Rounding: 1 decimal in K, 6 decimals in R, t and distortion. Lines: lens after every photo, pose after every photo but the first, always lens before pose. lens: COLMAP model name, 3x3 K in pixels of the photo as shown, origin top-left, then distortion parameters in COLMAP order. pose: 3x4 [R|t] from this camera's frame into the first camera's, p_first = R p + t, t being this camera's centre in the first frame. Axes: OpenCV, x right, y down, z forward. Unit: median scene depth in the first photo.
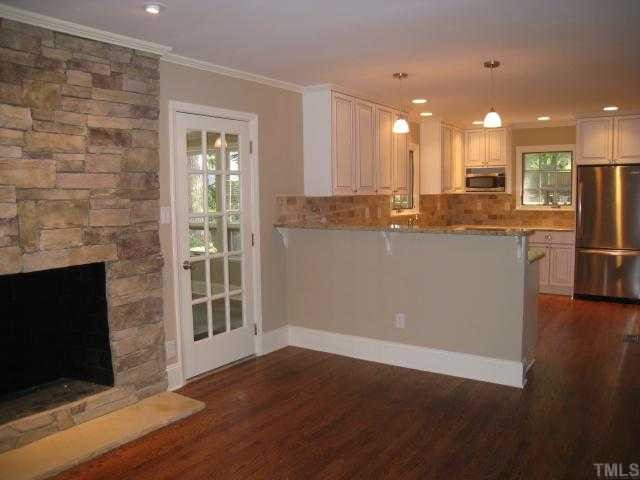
lens RADIAL K [[533.1, 0, 320.0], [0, 533.1, 240.0], [0, 0, 1]] dist [-0.136371, 0.004388]
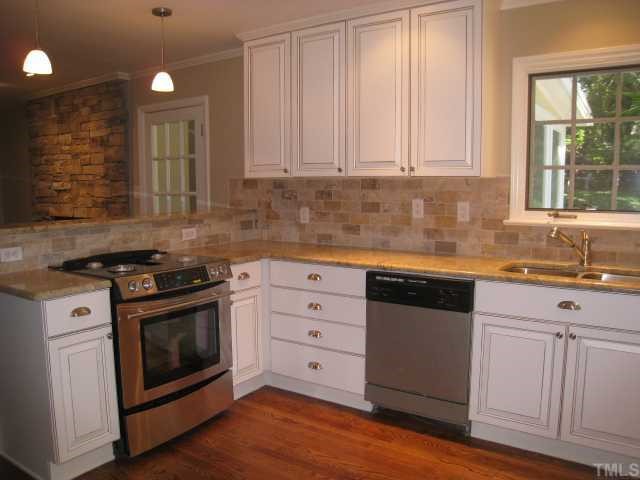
lens RADIAL K [[533.1, 0, 320.0], [0, 533.1, 240.0], [0, 0, 1]] dist [-0.136371, 0.004388]
pose [[-0.012709, 0.120301, -0.992656, 0.525558], [-0.081331, 0.989323, 0.120938, -0.062992], [0.996606, 0.082270, -0.002789, 0.734443]]
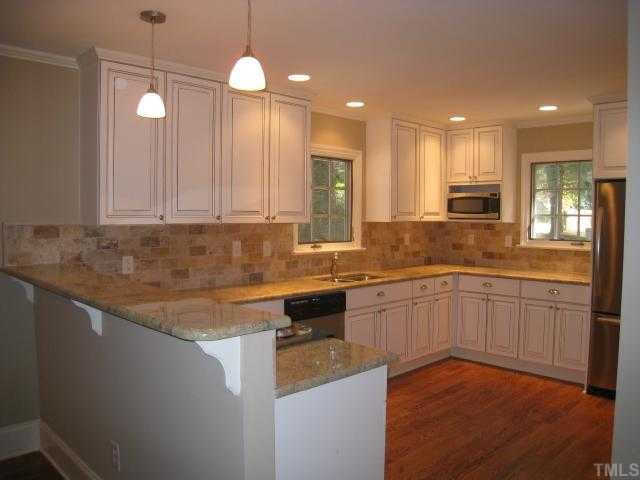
lens RADIAL K [[533.1, 0, 320.0], [0, 533.1, 240.0], [0, 0, 1]] dist [-0.136371, 0.004388]
pose [[0.980344, 0.029277, -0.195112, 0.262865], [-0.036345, 0.998803, -0.032745, -0.035800], [0.193919, 0.039193, 0.980234, 0.293247]]
